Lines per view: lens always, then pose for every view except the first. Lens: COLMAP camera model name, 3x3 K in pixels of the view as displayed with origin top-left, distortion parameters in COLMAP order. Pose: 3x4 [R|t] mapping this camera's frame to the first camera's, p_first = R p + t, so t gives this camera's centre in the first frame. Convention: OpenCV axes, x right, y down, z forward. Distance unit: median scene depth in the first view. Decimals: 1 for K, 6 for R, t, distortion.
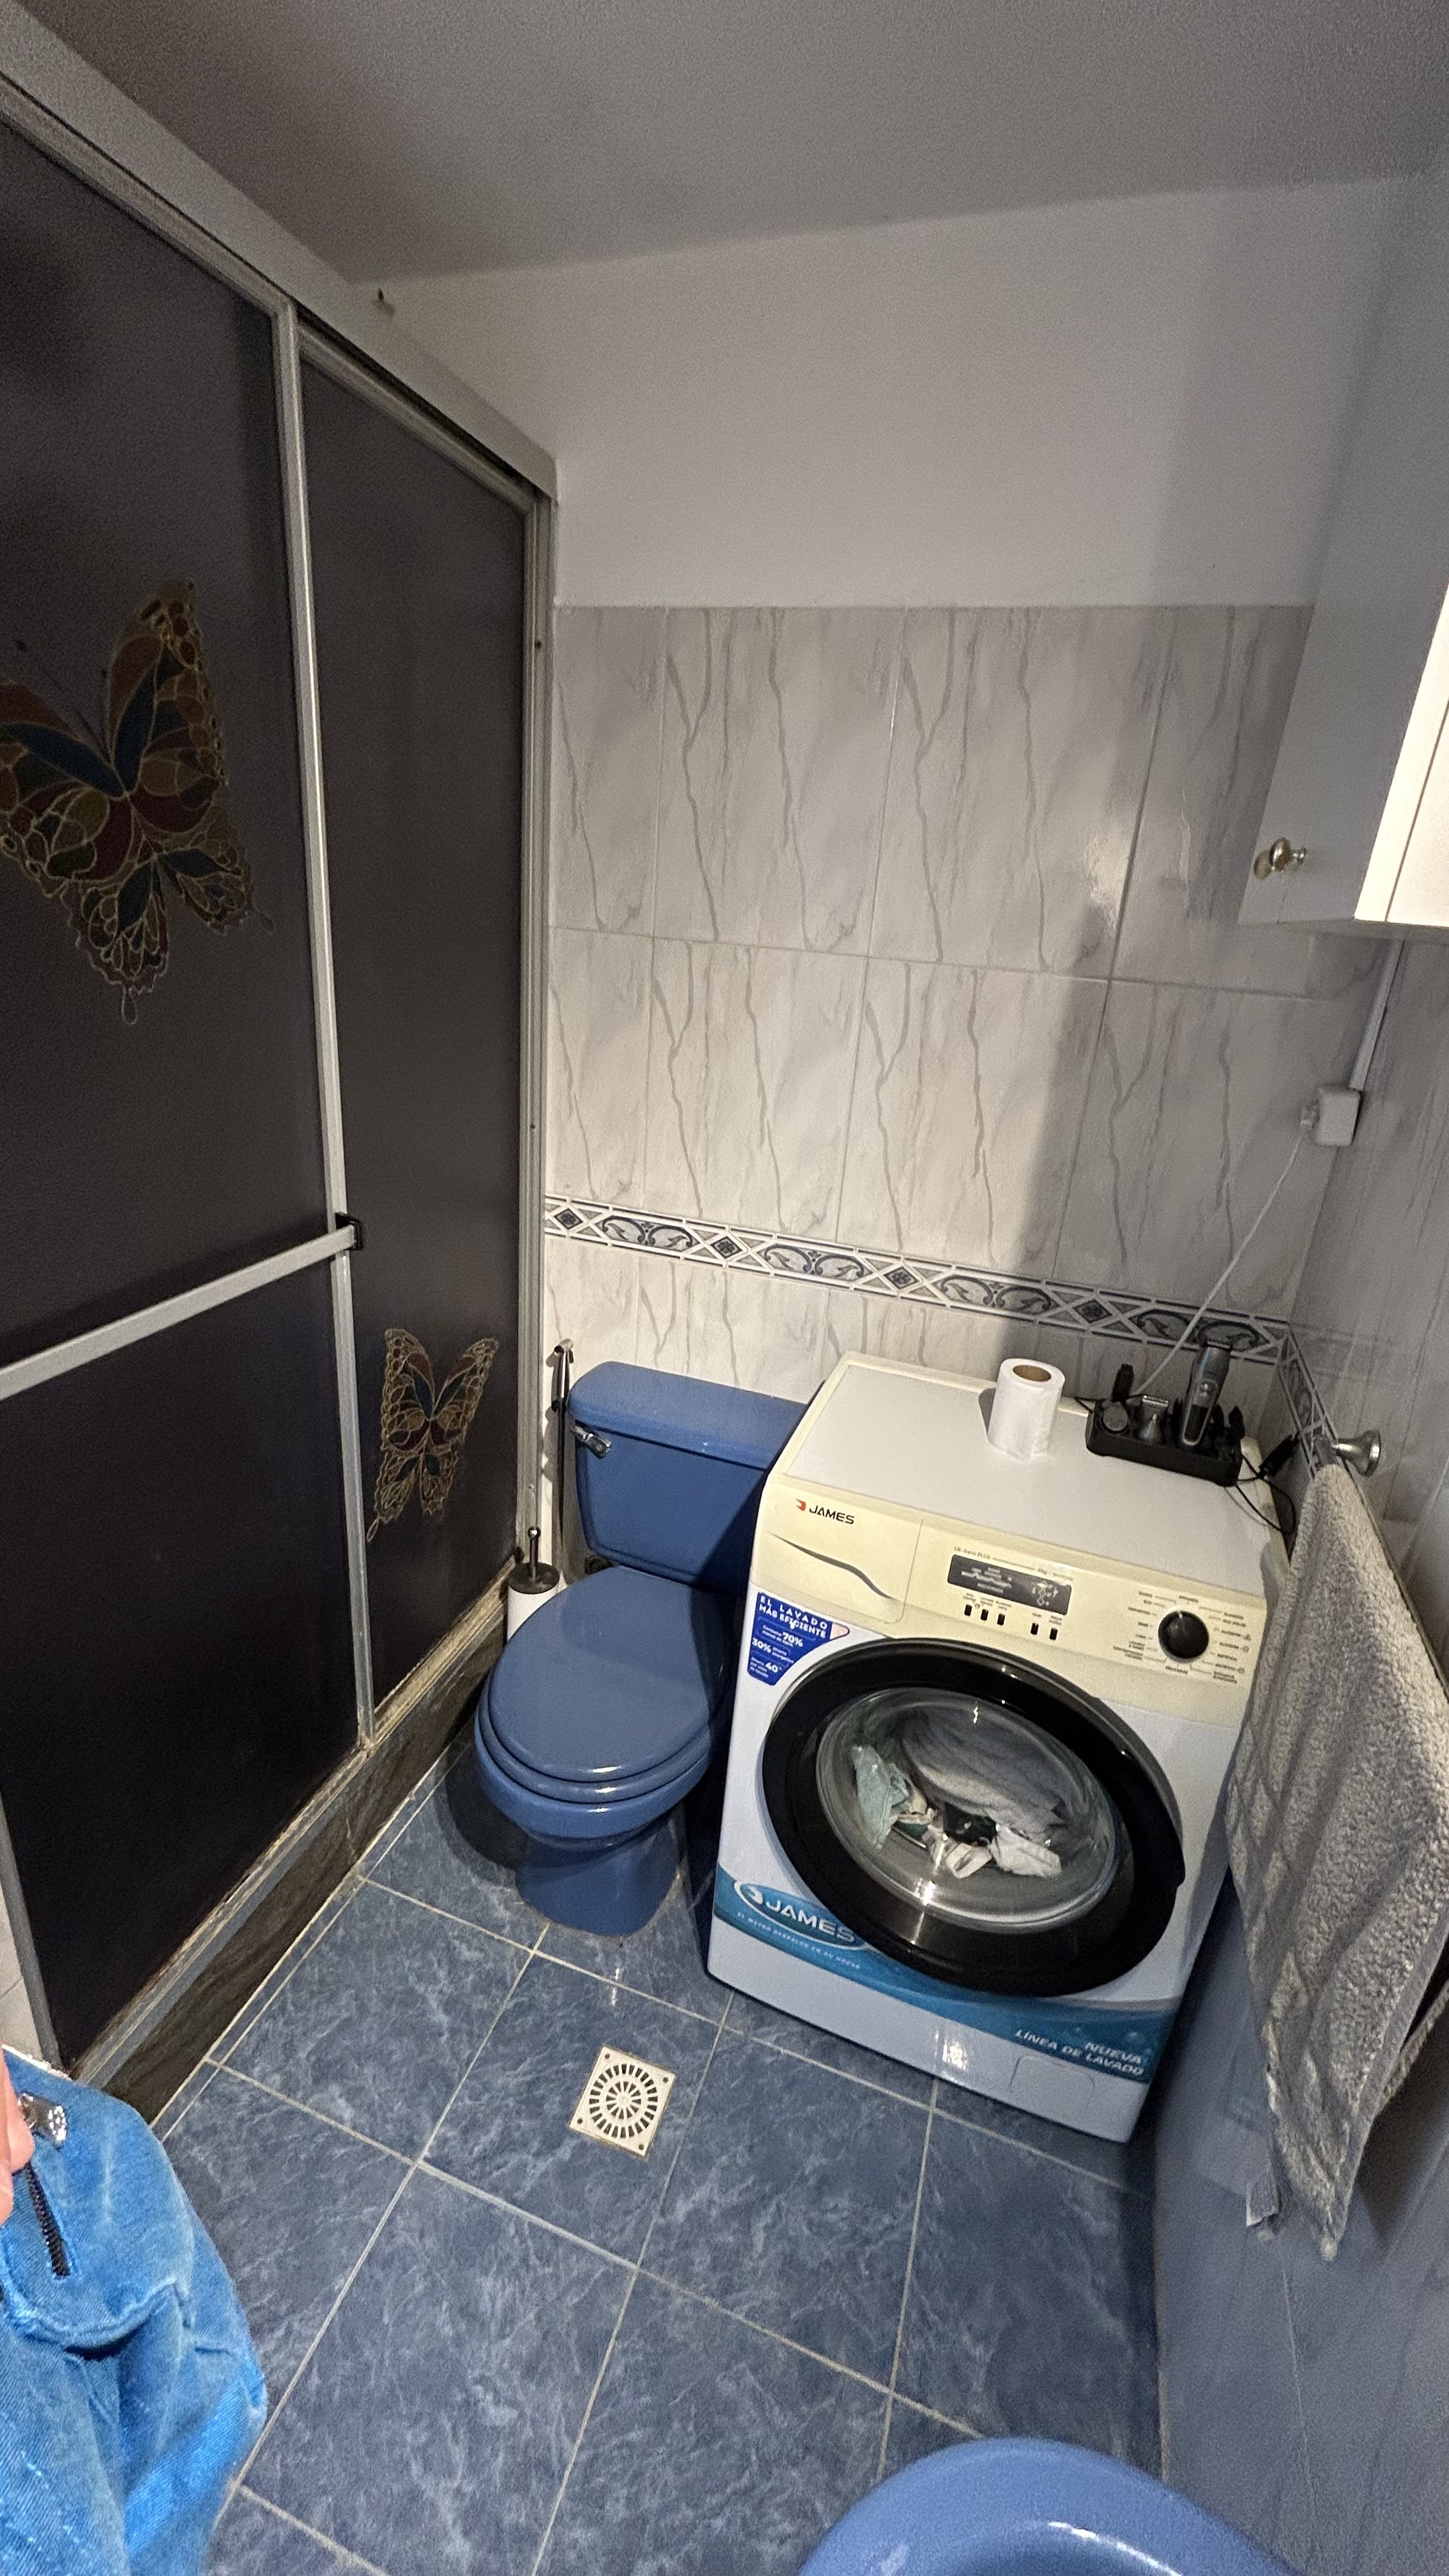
lens RADIAL K [[1024.4, 0, 724.5], [0, 1024.4, 1288.0], [0, 0, 1]] dist [-0.002231, 0.000094]
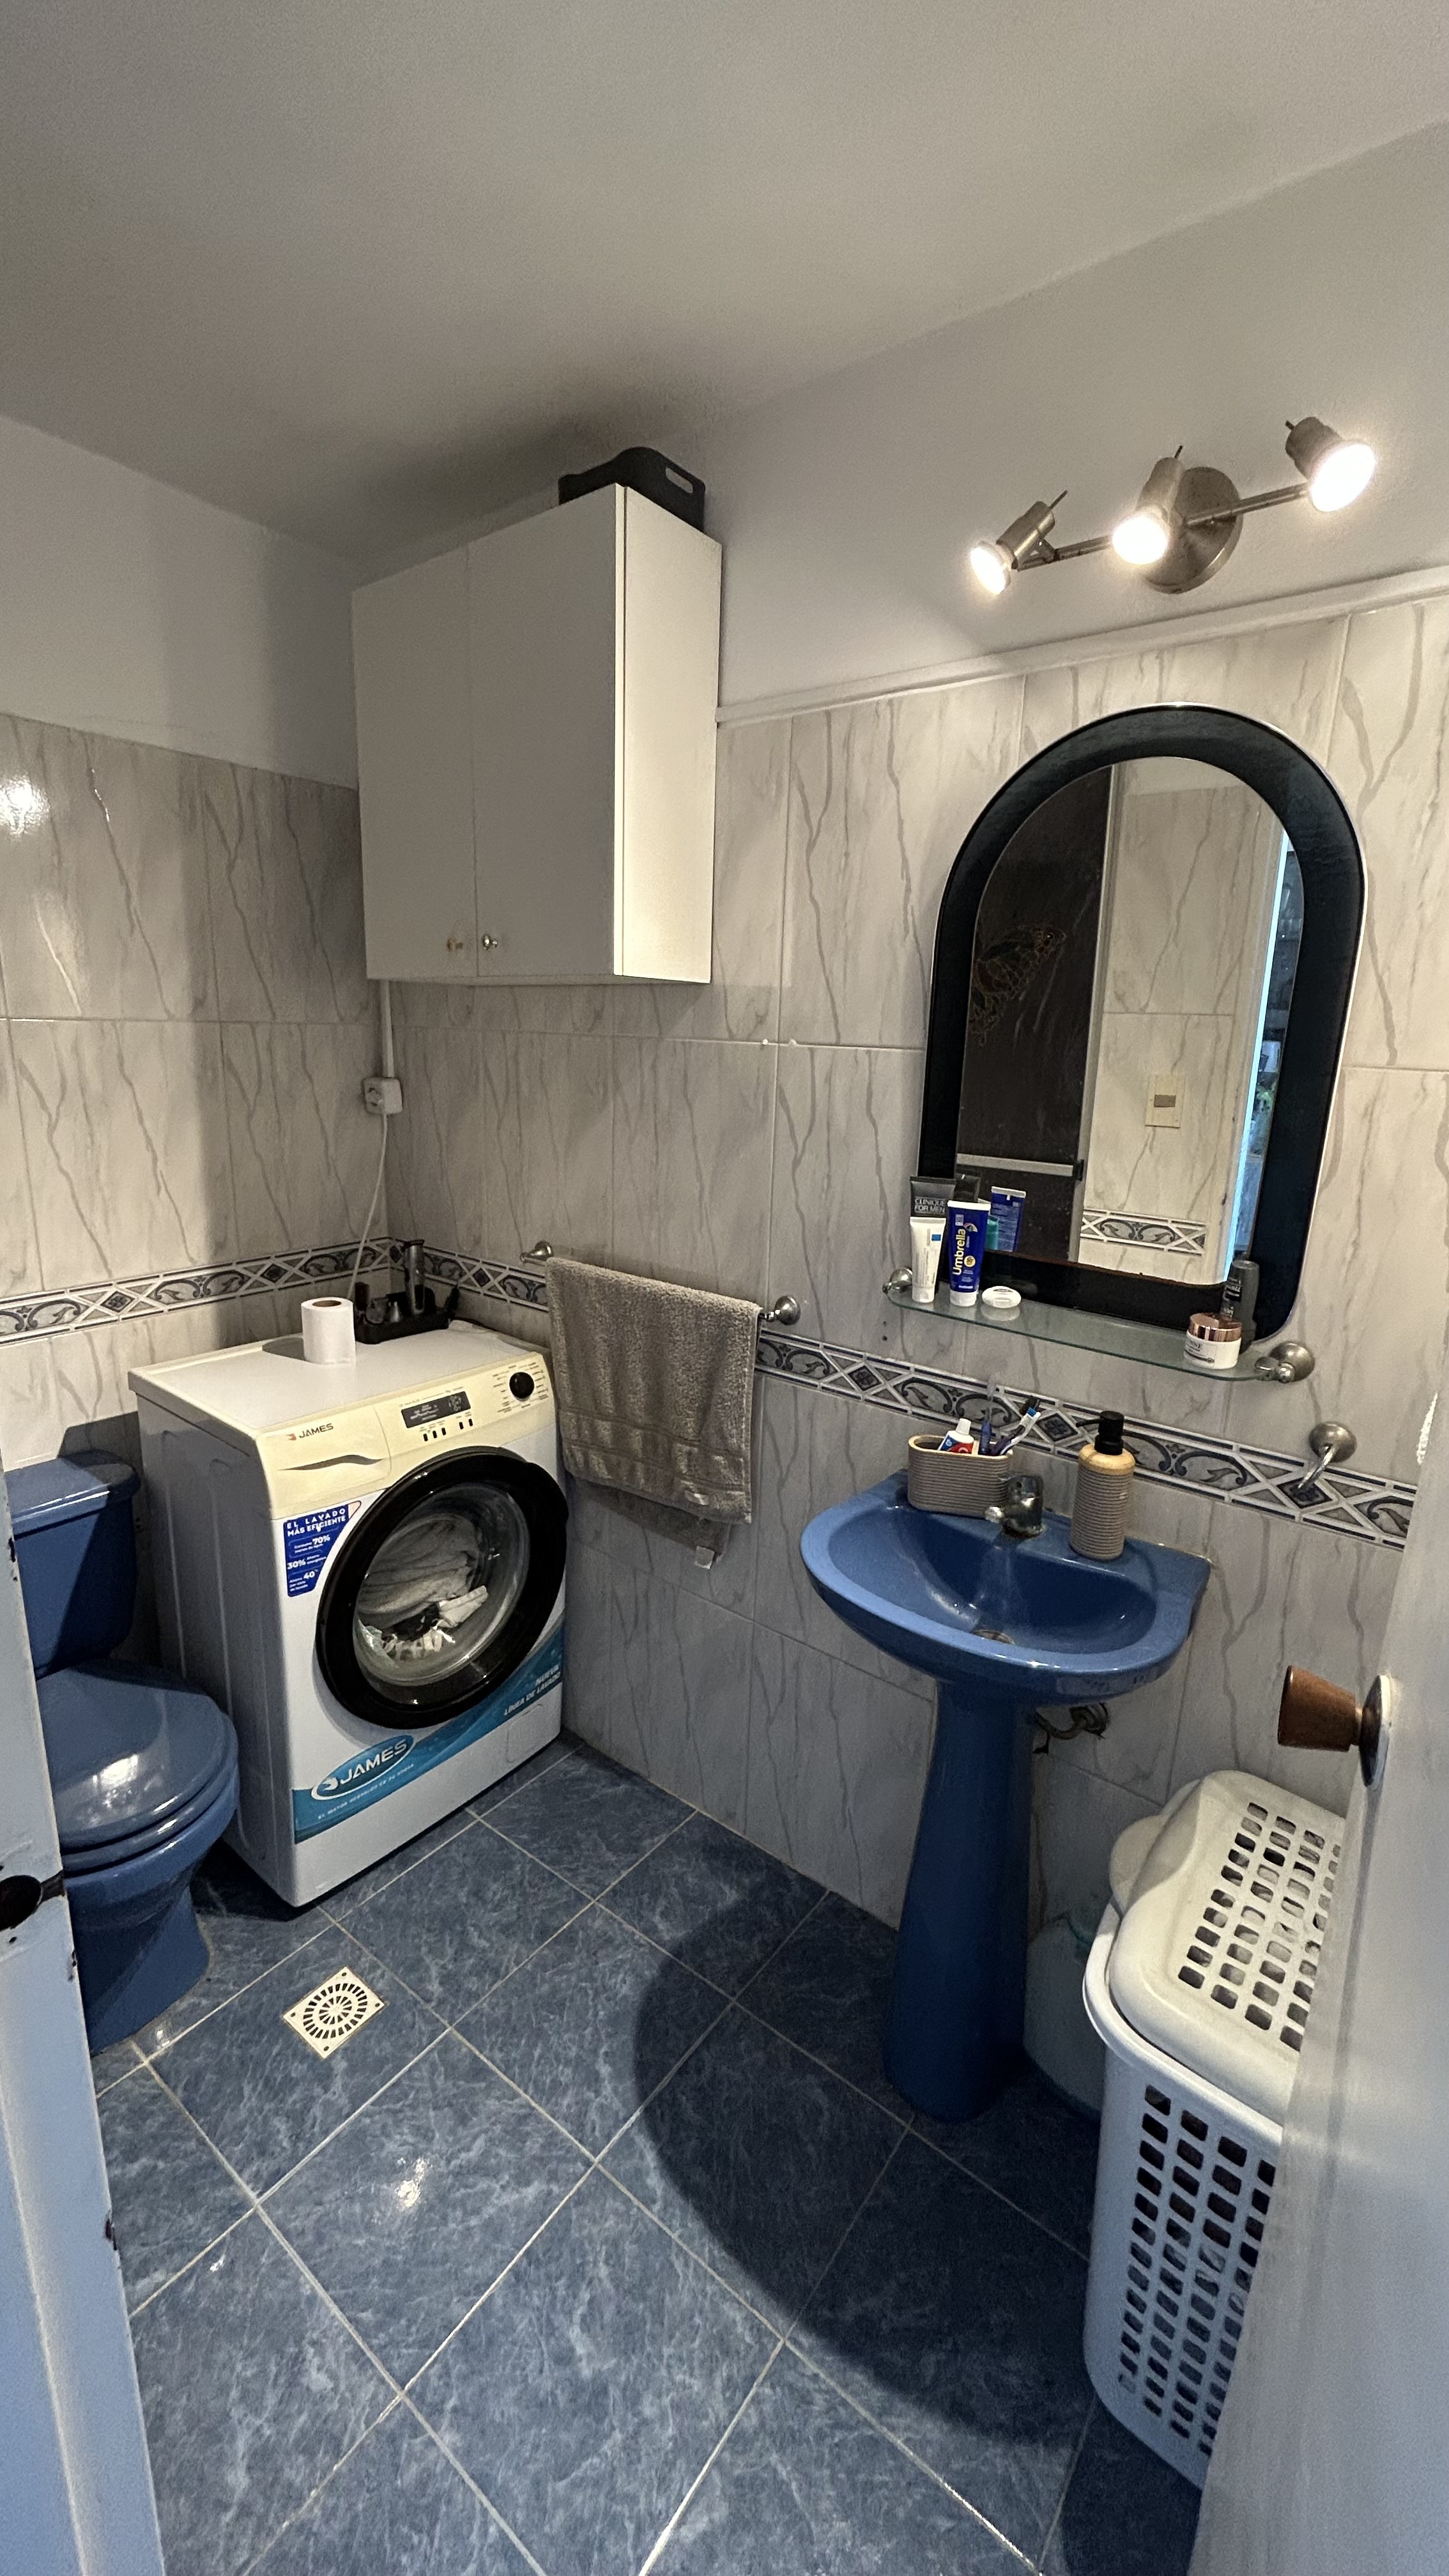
lens RADIAL K [[1024.4, 0, 724.5], [0, 1024.4, 1288.0], [0, 0, 1]] dist [-0.002231, 0.000094]
pose [[0.325581, -0.299940, 0.896679, -0.755129], [0.330585, 0.924607, 0.189248, -0.020287], [-0.885839, 0.234812, 0.400191, -0.026907]]
